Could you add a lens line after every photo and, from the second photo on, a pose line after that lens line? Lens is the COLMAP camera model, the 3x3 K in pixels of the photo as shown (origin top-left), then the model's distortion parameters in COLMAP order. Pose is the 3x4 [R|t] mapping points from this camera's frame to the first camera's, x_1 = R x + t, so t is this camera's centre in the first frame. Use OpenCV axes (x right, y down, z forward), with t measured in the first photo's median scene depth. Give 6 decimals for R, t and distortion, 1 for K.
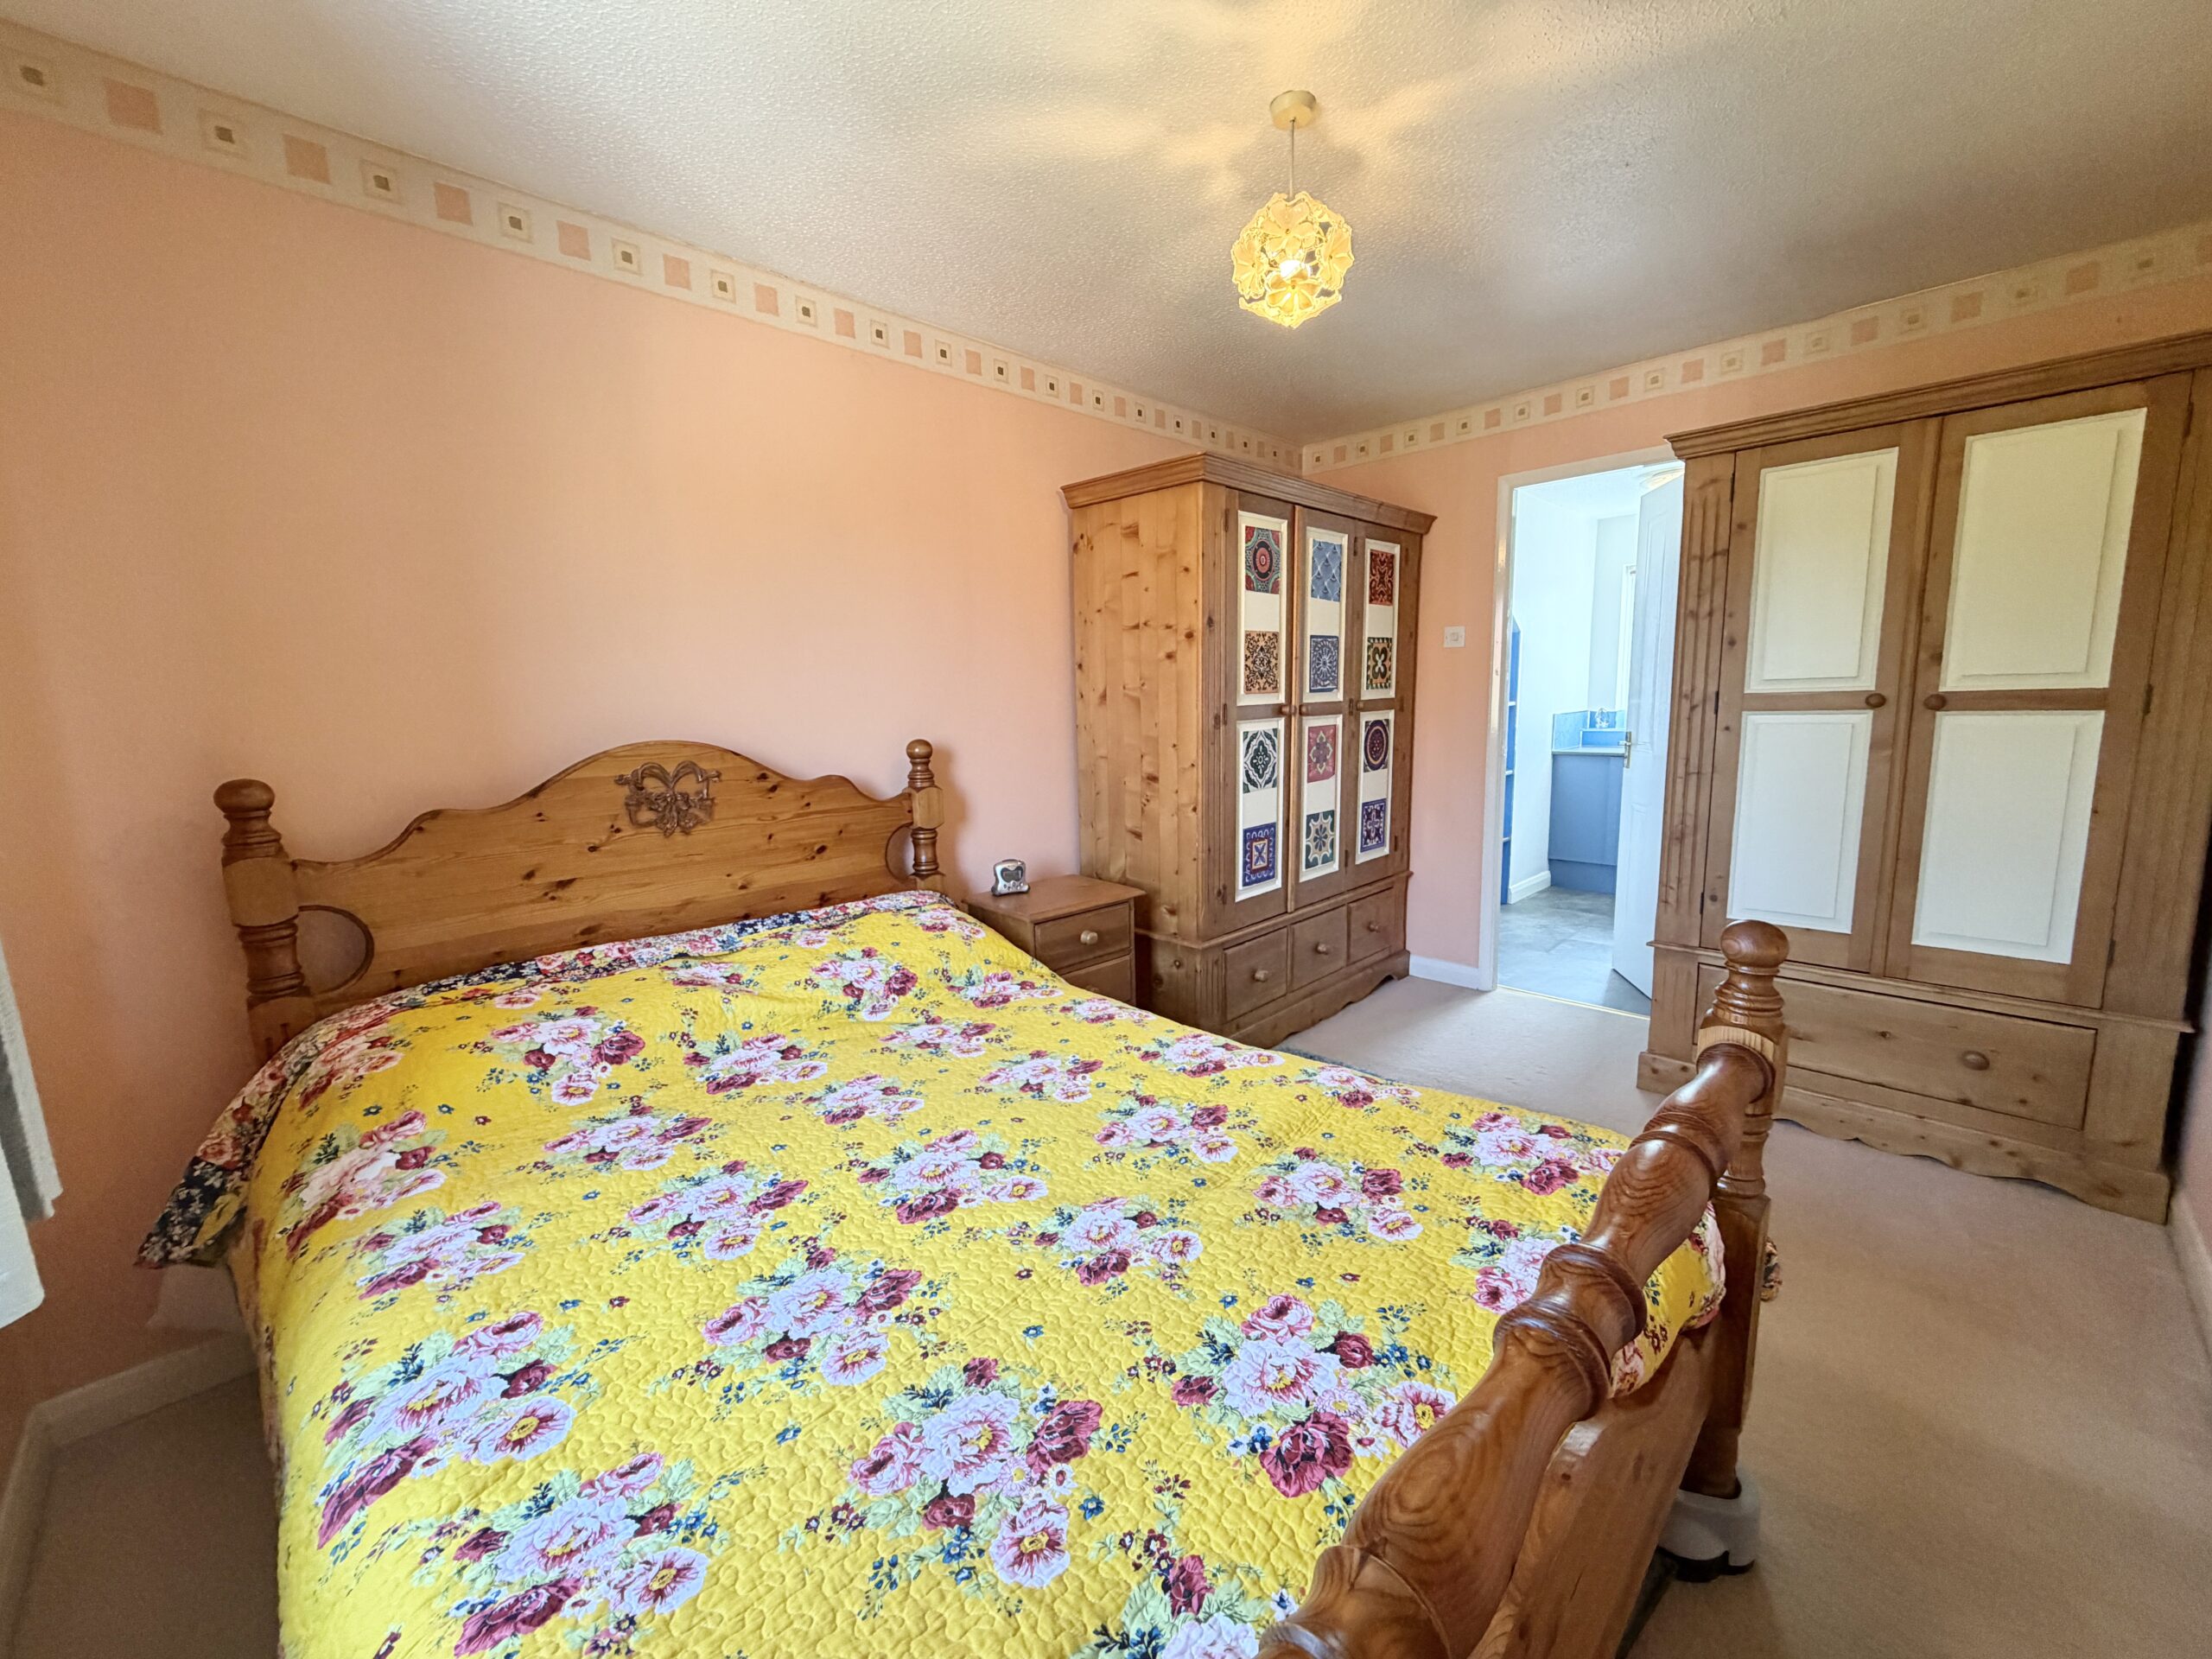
lens RADIAL K [[879.1, 0, 1103.4], [0, 879.1, 828.9], [0, 0, 1]] dist [0.001067, -0.000518]
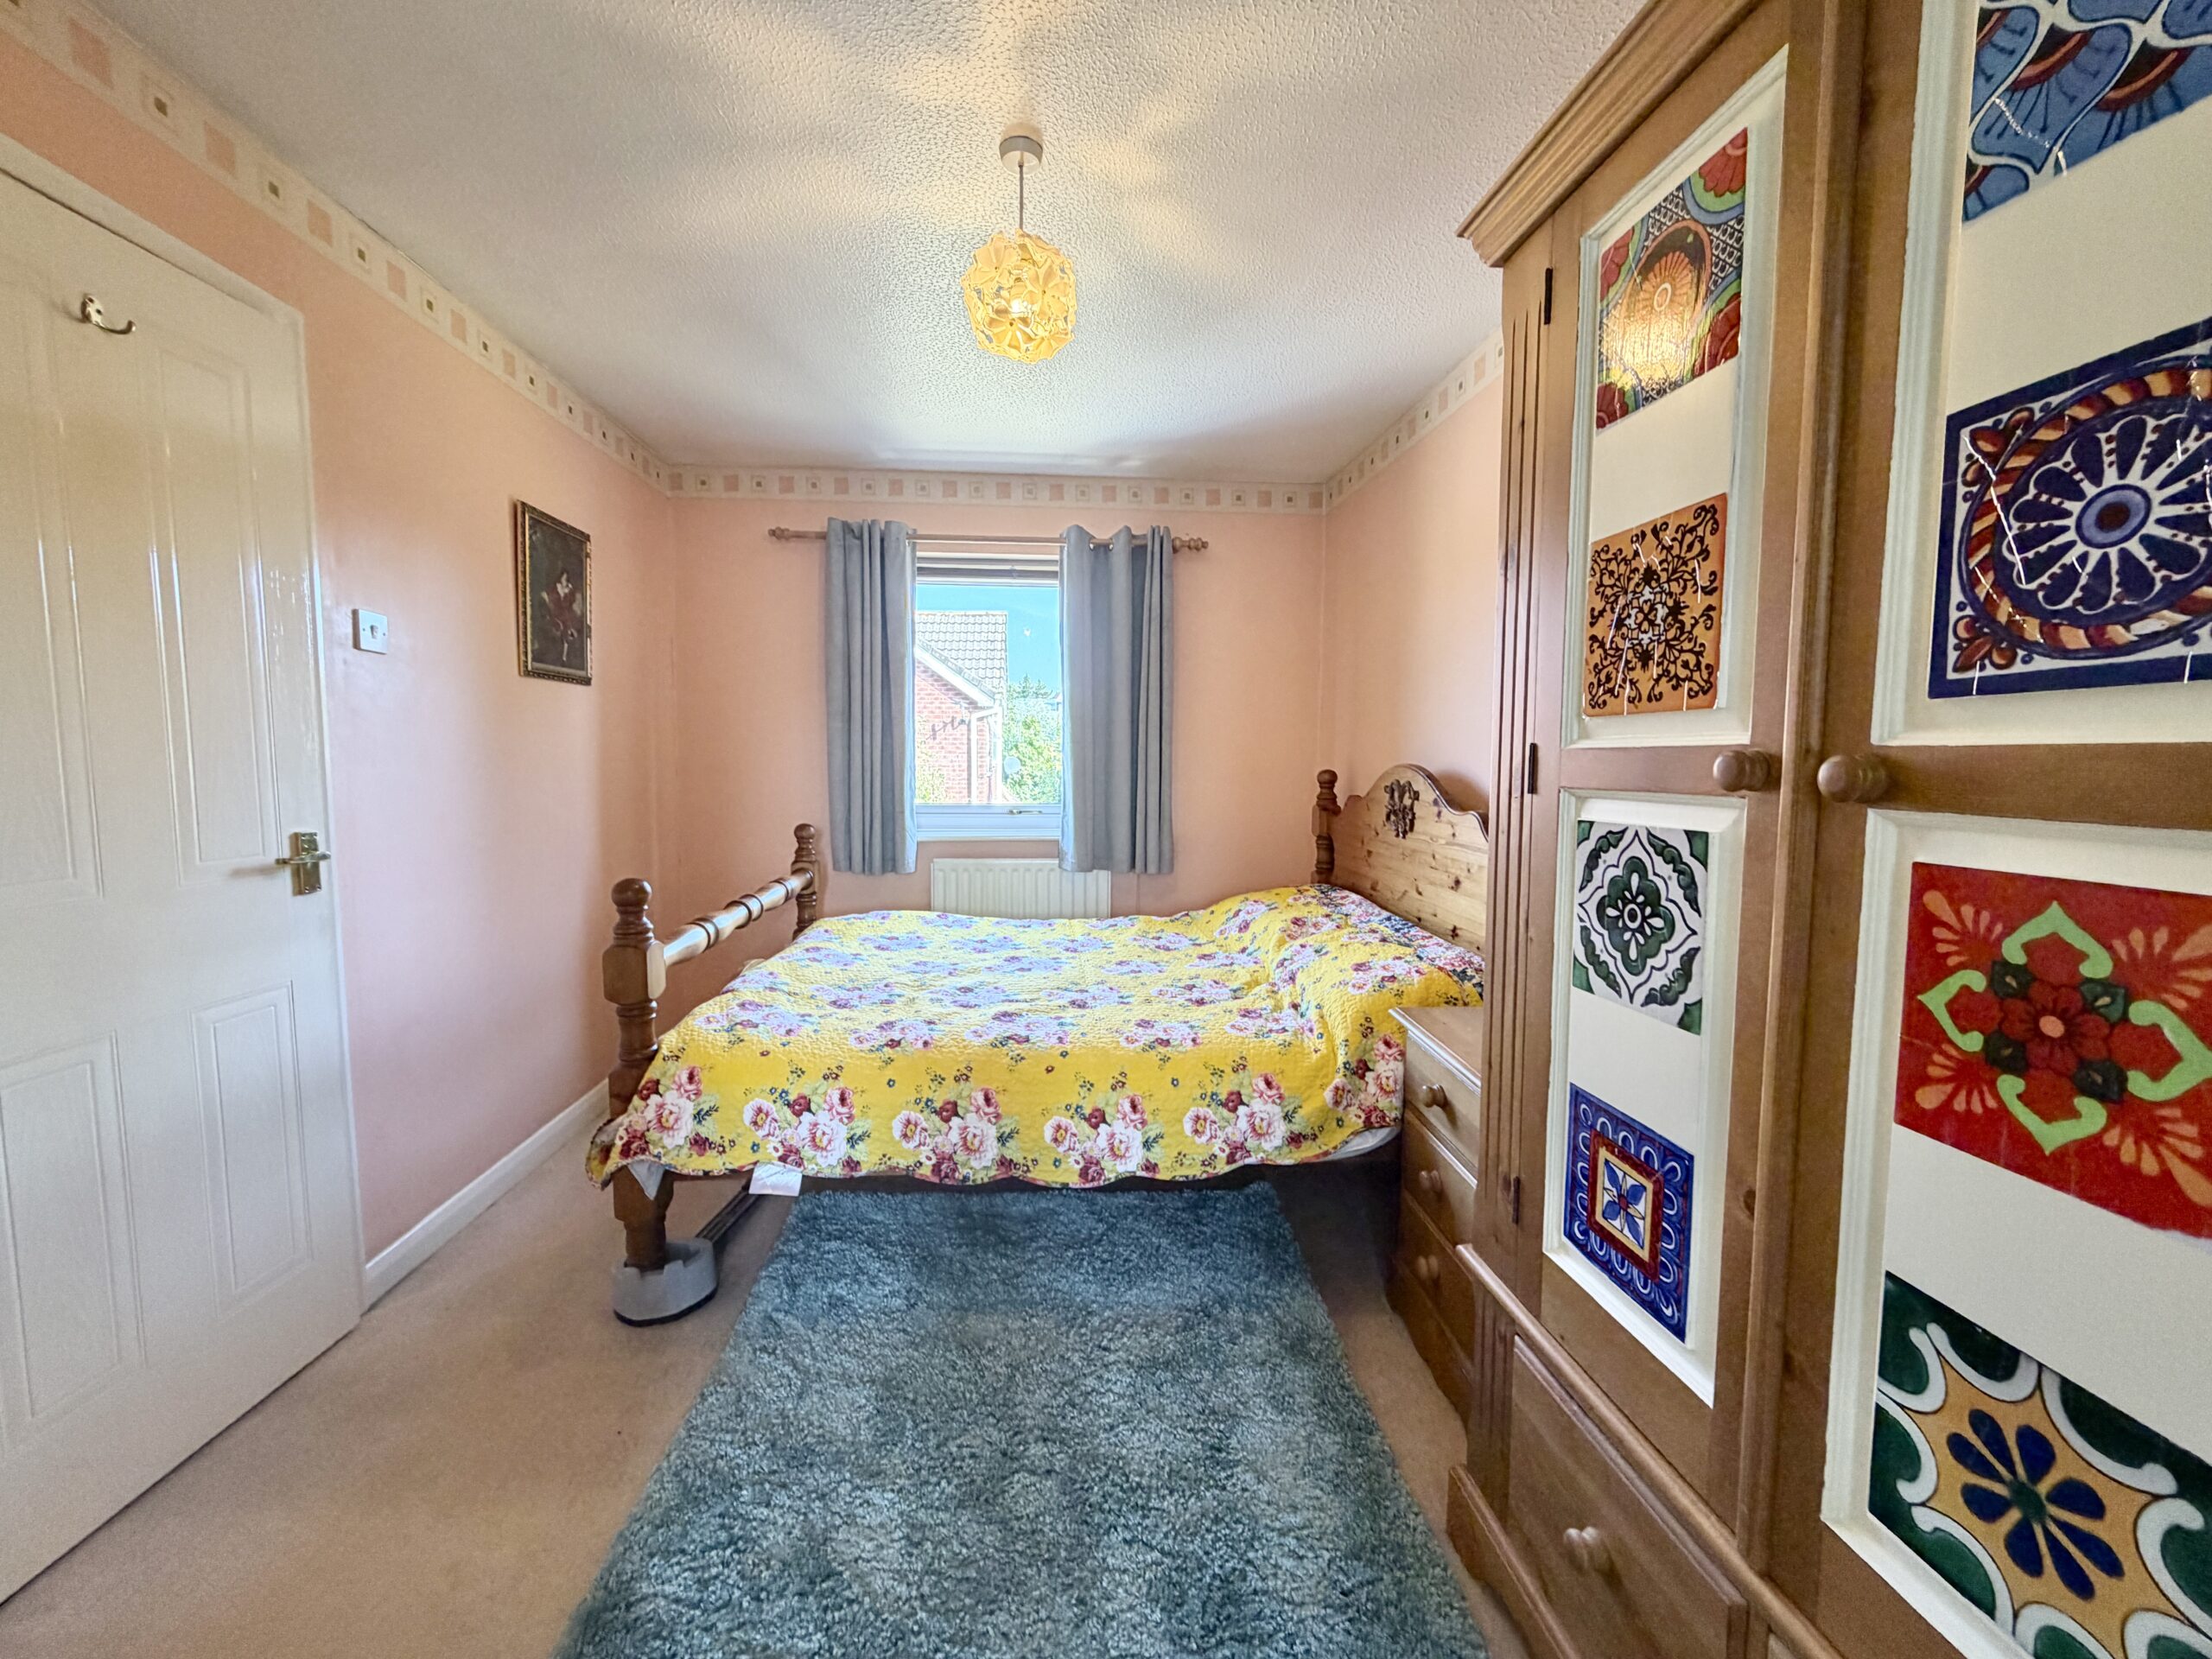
lens RADIAL K [[879.1, 0, 1103.3], [0, 879.1, 820.6], [0, 0, 1]] dist [0.001067, -0.000518]
pose [[-0.655470, 0.078088, -0.751173, 0.544407], [-0.100465, 0.976784, 0.189207, -0.153778], [0.748509, 0.199486, -0.632408, 1.042574]]
